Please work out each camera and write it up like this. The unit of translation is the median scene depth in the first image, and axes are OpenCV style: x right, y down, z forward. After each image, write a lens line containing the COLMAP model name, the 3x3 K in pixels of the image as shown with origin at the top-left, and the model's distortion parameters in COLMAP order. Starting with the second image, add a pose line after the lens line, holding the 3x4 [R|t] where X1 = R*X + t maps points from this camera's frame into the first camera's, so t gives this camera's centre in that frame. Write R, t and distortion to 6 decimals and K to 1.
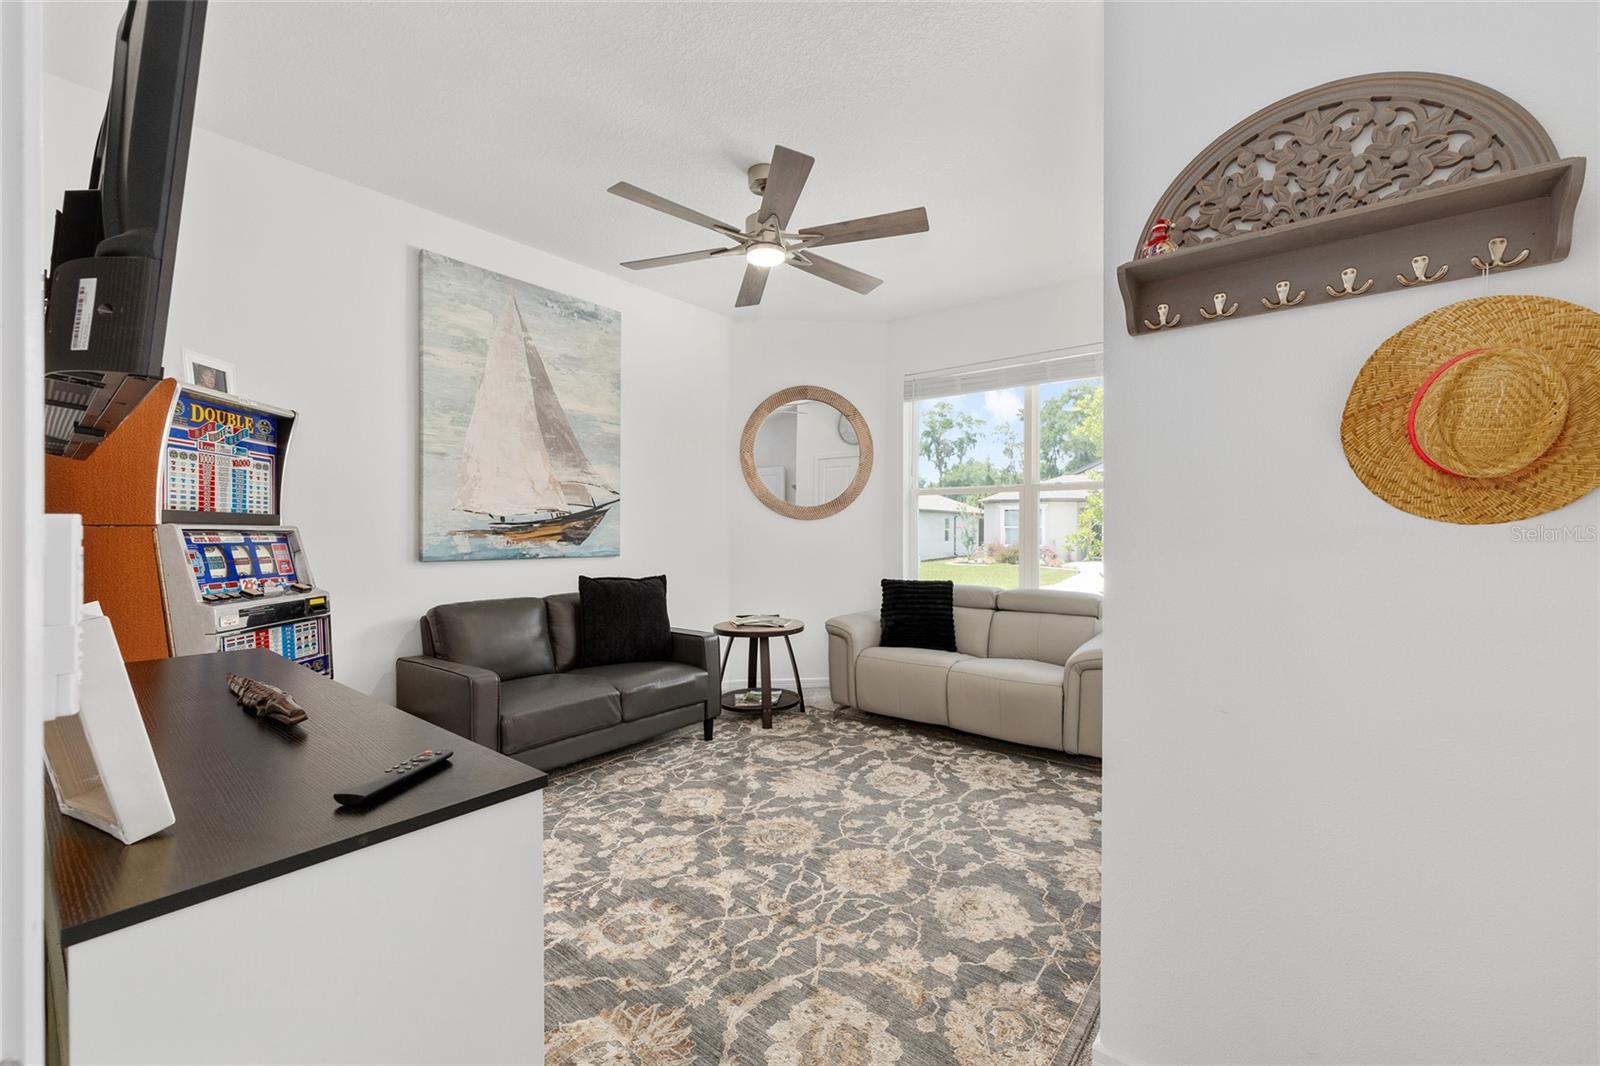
lens RADIAL K [[644.7, 0, 802.2], [0, 644.7, 525.3], [0, 0, 1]] dist [0.000668, 0.000111]
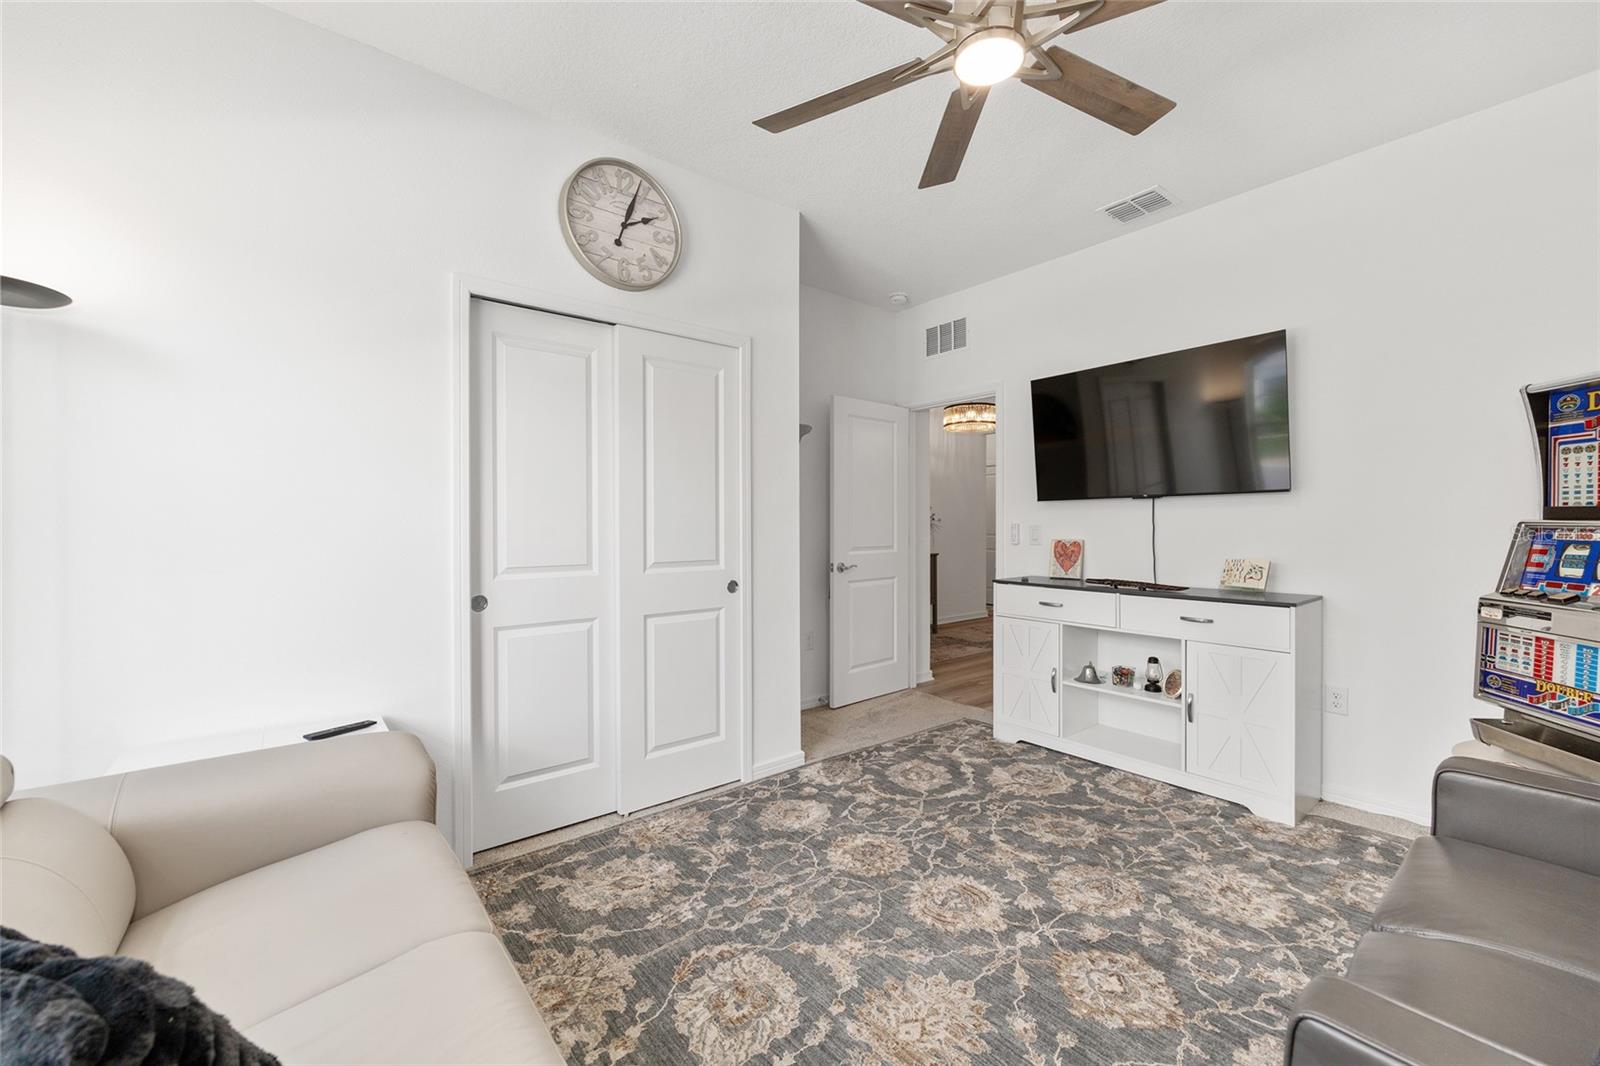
lens RADIAL K [[644.7, 0, 802.2], [0, 644.7, 525.3], [0, 0, 1]] dist [0.000668, 0.000111]
pose [[-0.977464, 0.001937, 0.211091, -0.017320], [0.002085, 0.999998, 0.000474, 0.003047], [-0.211090, 0.000904, -0.977466, 2.040061]]
